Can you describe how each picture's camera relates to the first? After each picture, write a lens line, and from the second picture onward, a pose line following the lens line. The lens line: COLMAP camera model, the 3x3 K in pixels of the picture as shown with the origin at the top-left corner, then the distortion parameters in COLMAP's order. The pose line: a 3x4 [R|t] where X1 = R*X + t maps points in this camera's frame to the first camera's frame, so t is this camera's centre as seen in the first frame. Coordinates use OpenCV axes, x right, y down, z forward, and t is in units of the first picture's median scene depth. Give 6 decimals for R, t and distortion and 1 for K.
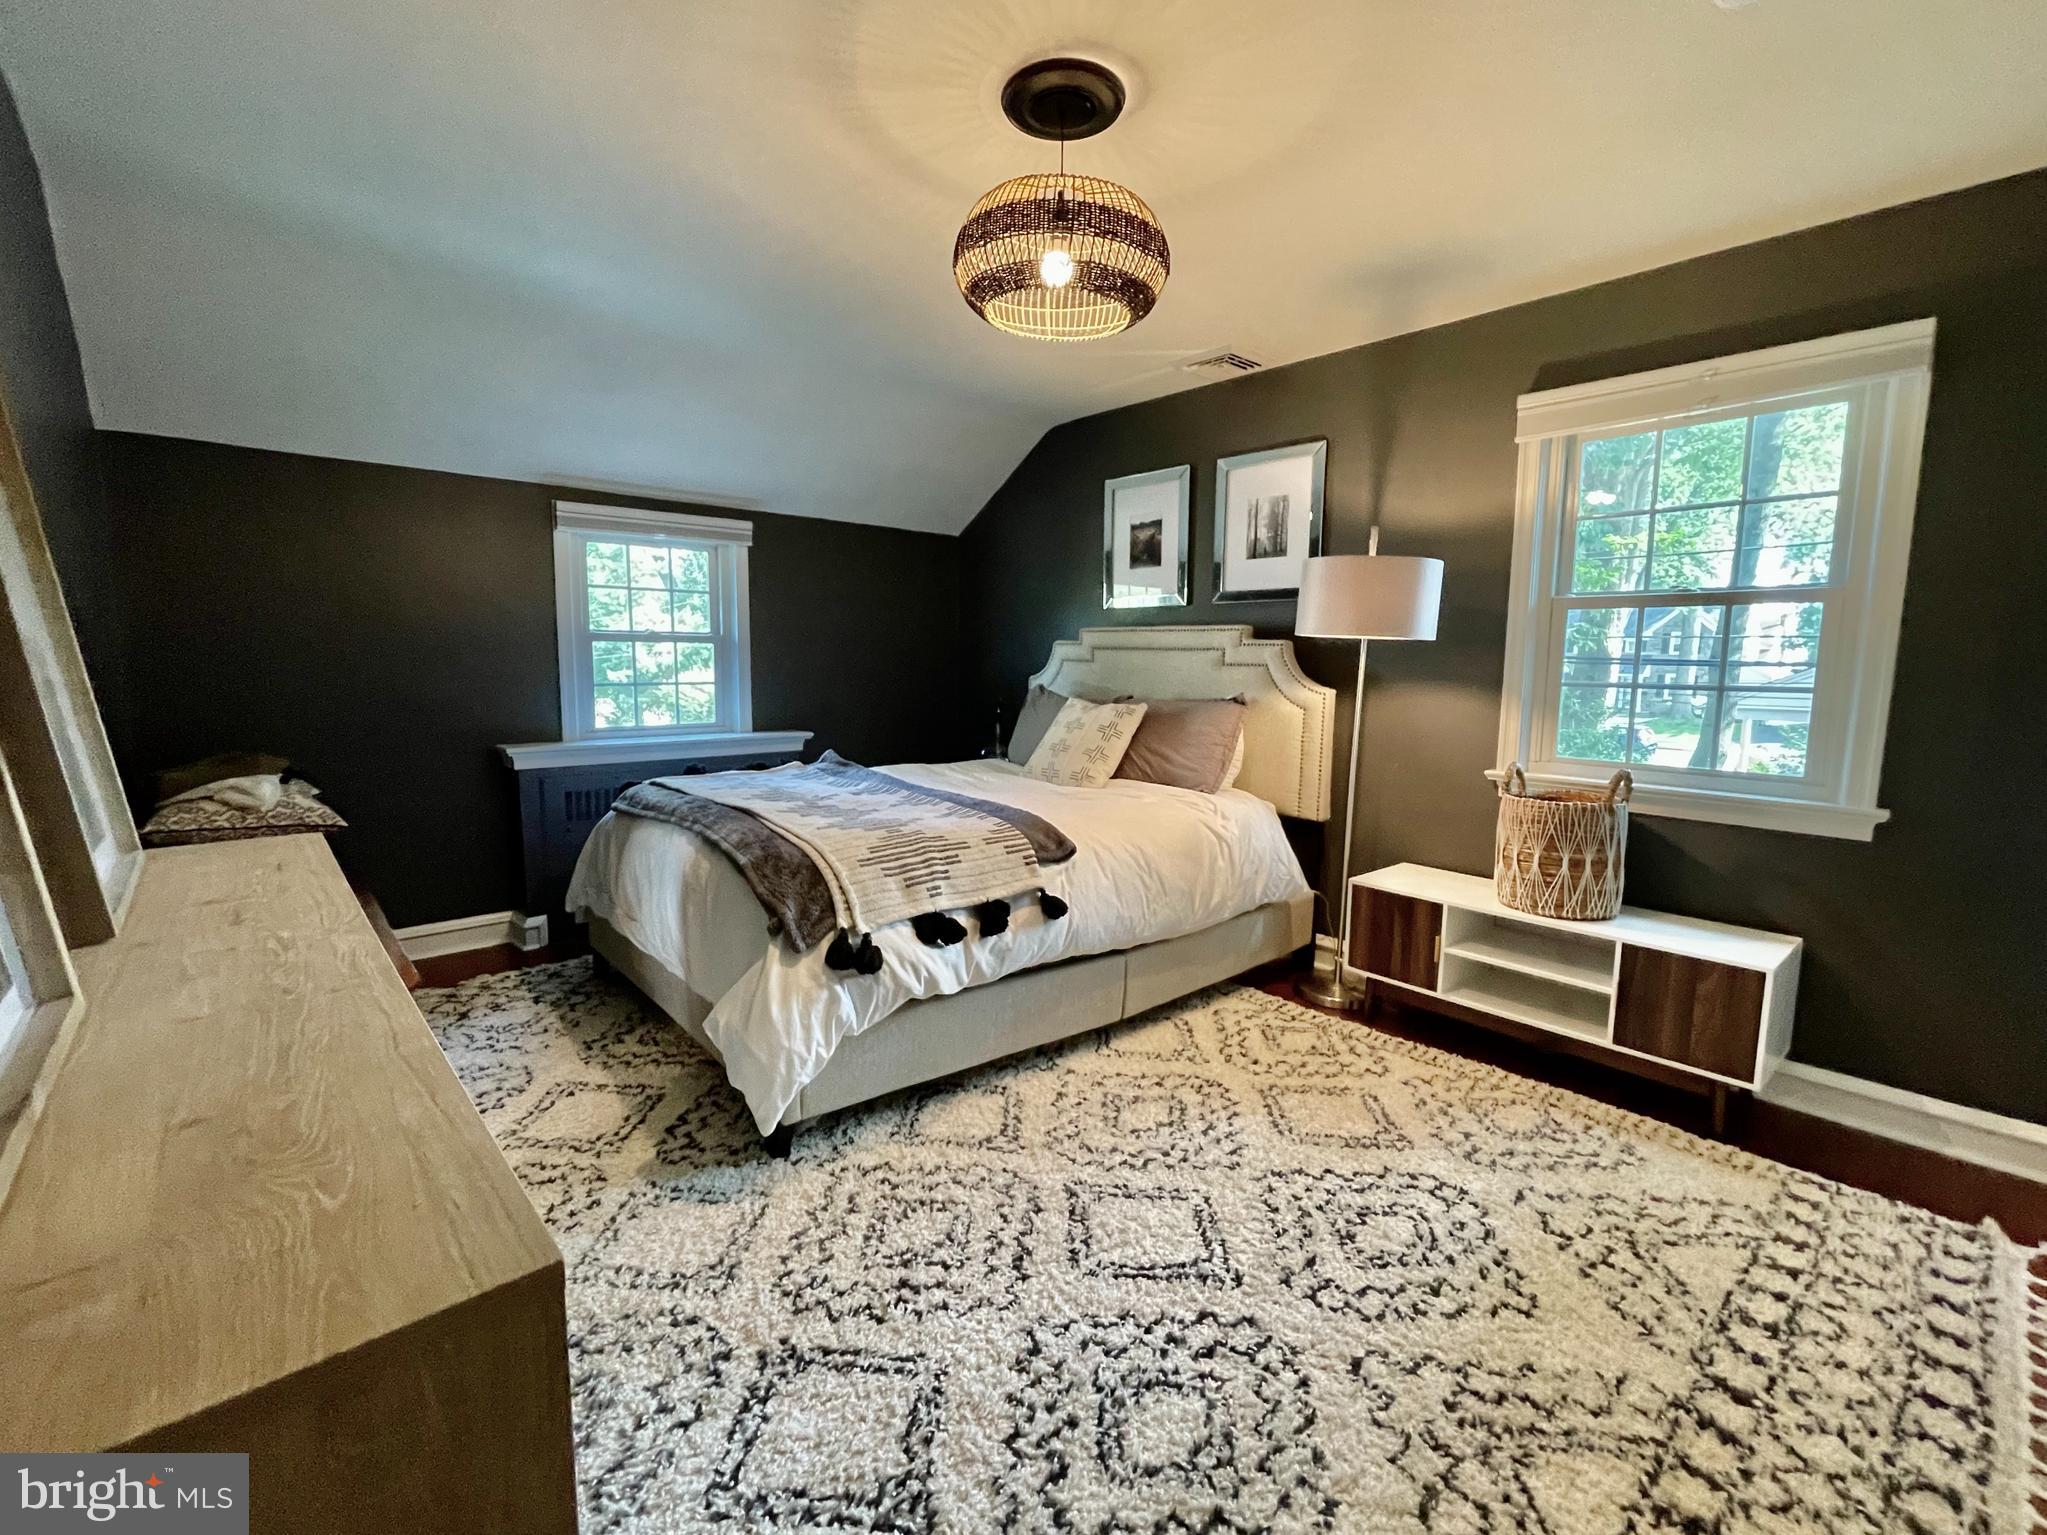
lens RADIAL K [[860.0, 0, 1026.7], [0, 860.0, 755.2], [0, 0, 1]] dist [-0.002704, -0.001192]
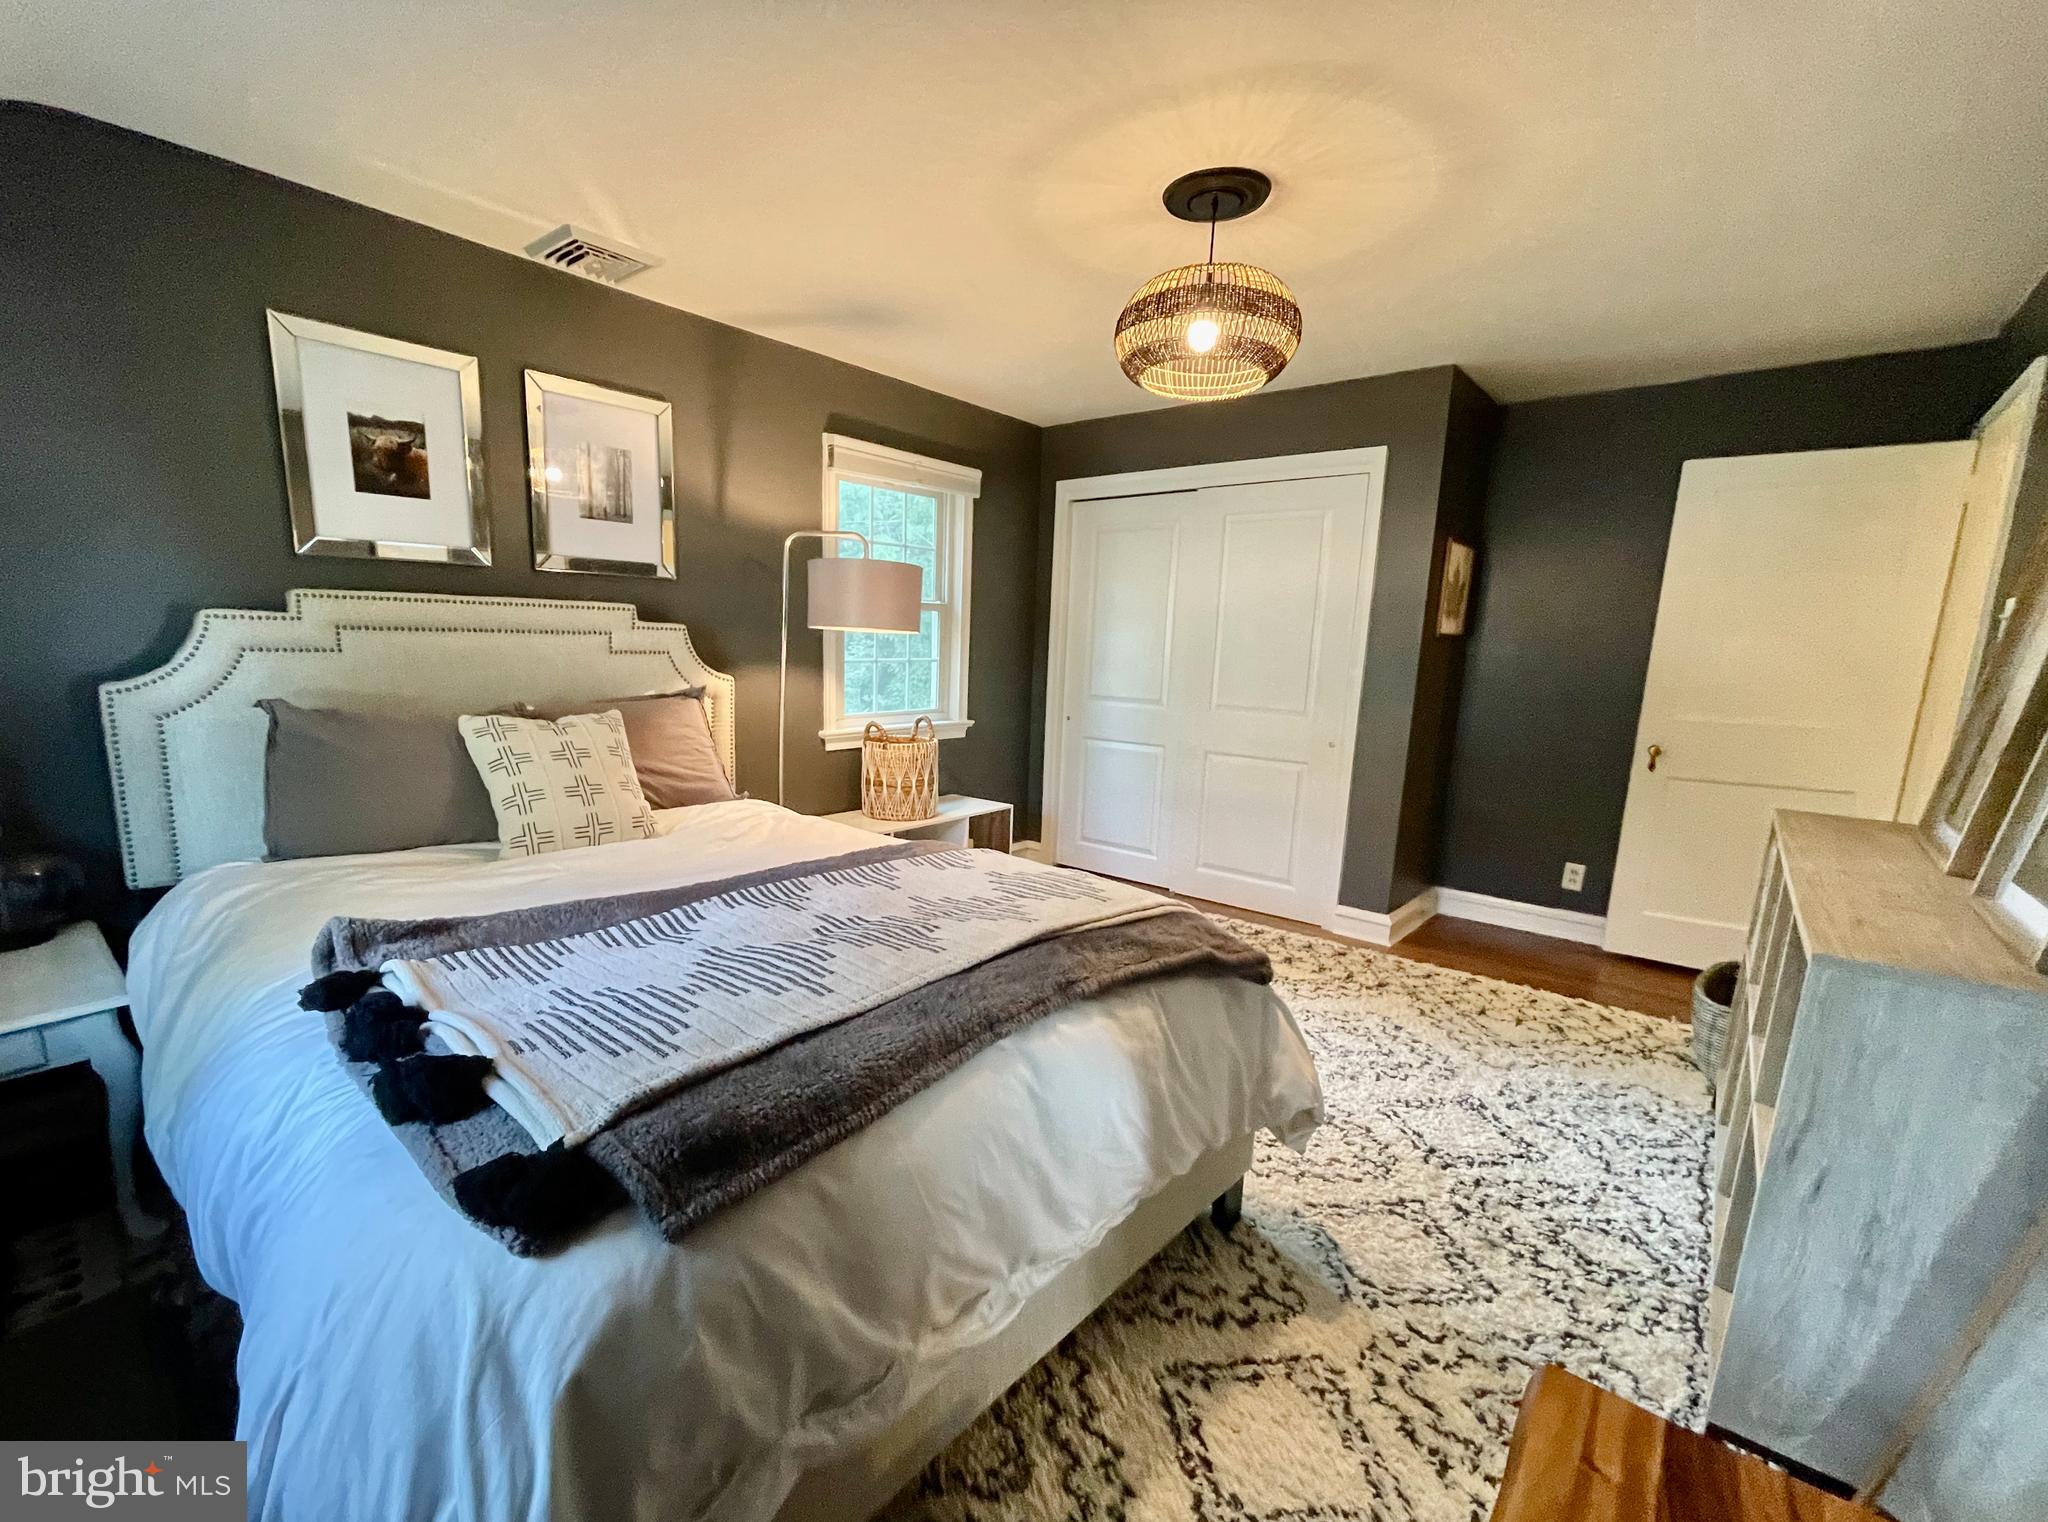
lens RADIAL K [[821.7, 0, 1018.1], [0, 821.7, 783.4], [0, 0, 1]] dist [0.001357, 0.000073]
pose [[-0.099332, -0.188475, 0.977042, -0.625974], [0.089106, 0.976268, 0.197385, -0.111666], [-0.991057, 0.106666, -0.080181, 0.750603]]
